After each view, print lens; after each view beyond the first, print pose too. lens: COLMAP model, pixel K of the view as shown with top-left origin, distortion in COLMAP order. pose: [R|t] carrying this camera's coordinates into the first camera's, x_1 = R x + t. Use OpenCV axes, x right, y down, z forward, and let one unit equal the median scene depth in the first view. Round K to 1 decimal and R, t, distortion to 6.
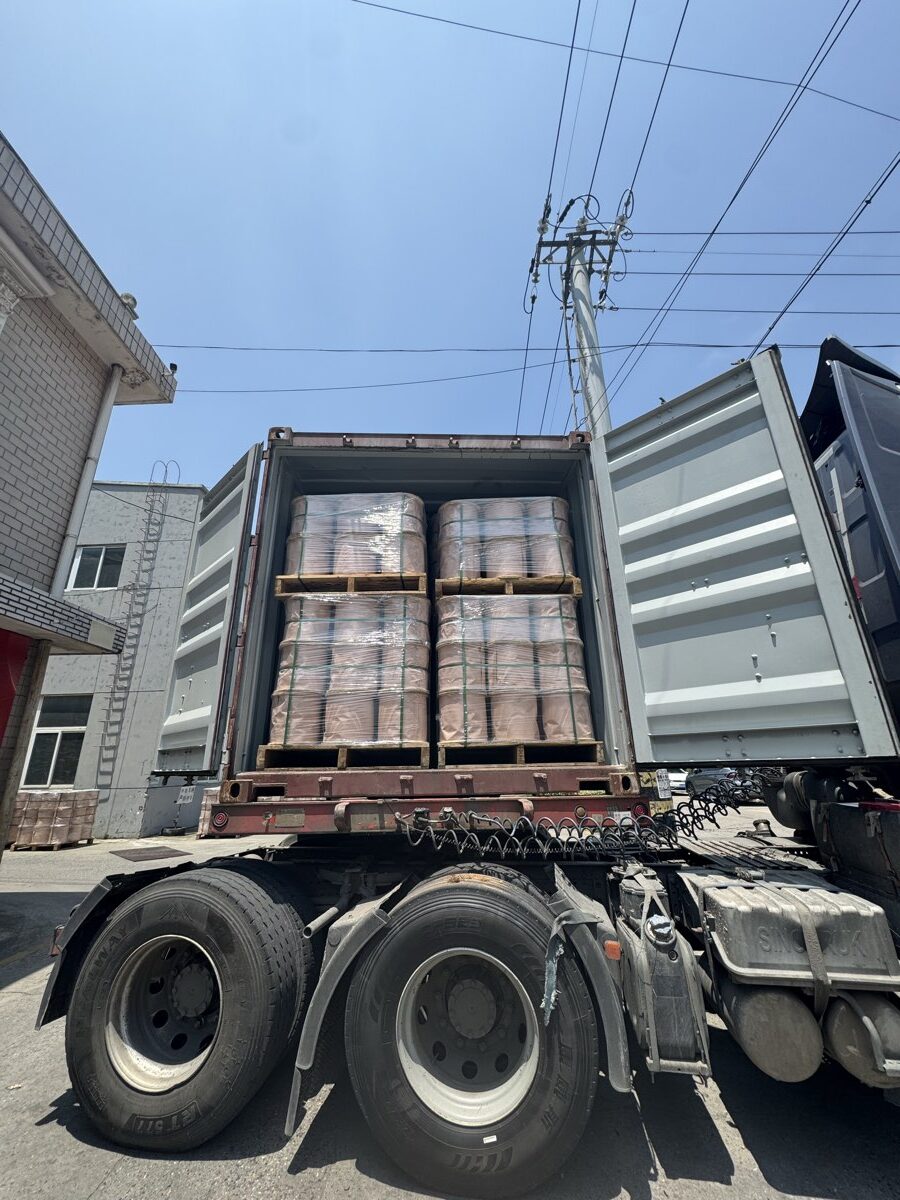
lens RADIAL K [[477.4, 0, 450.0], [0, 477.4, 600.0], [0, 0, 1]] dist [-0.002898, 0.000573]
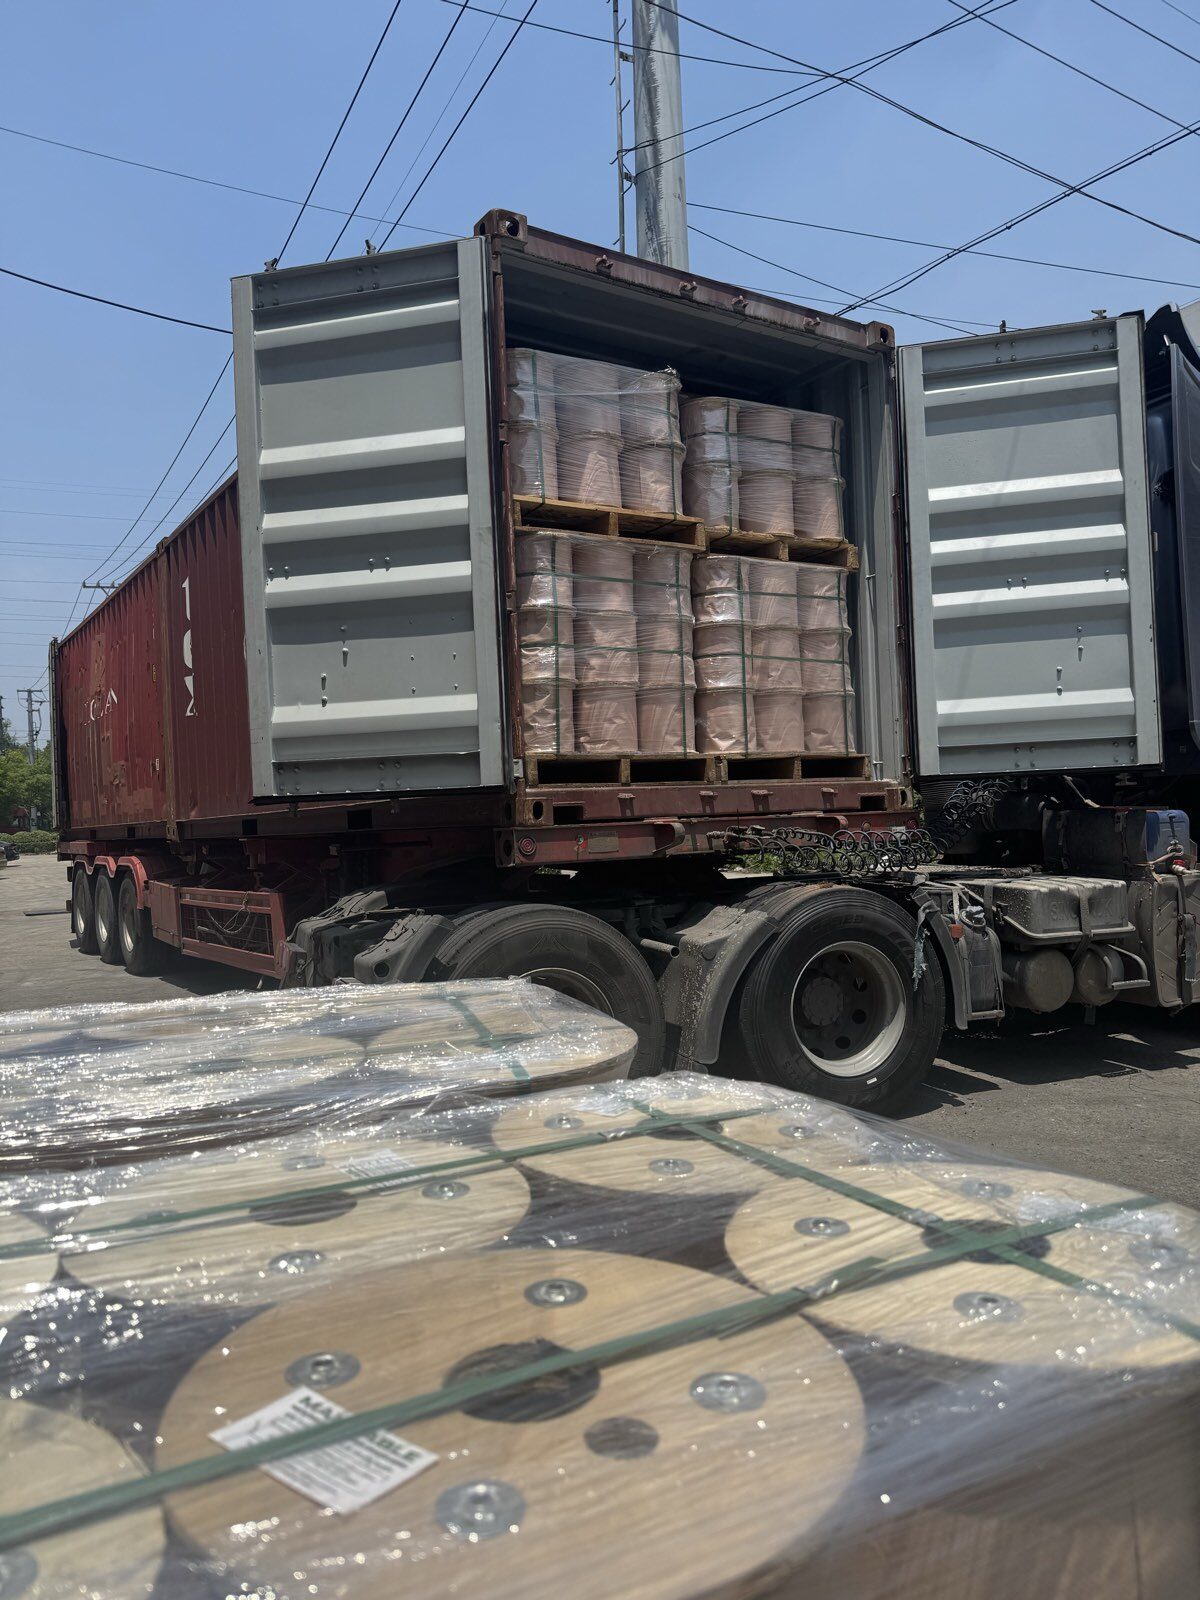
lens RADIAL K [[1096.5, 0, 600.0], [0, 1096.5, 800.0], [0, 0, 1]] dist [0.116950, -0.109295]
pose [[0.857303, -0.011280, 0.514689, -1.092122], [-0.146242, 0.953238, 0.264482, -0.074902], [-0.493604, -0.302010, 0.815564, -0.389702]]
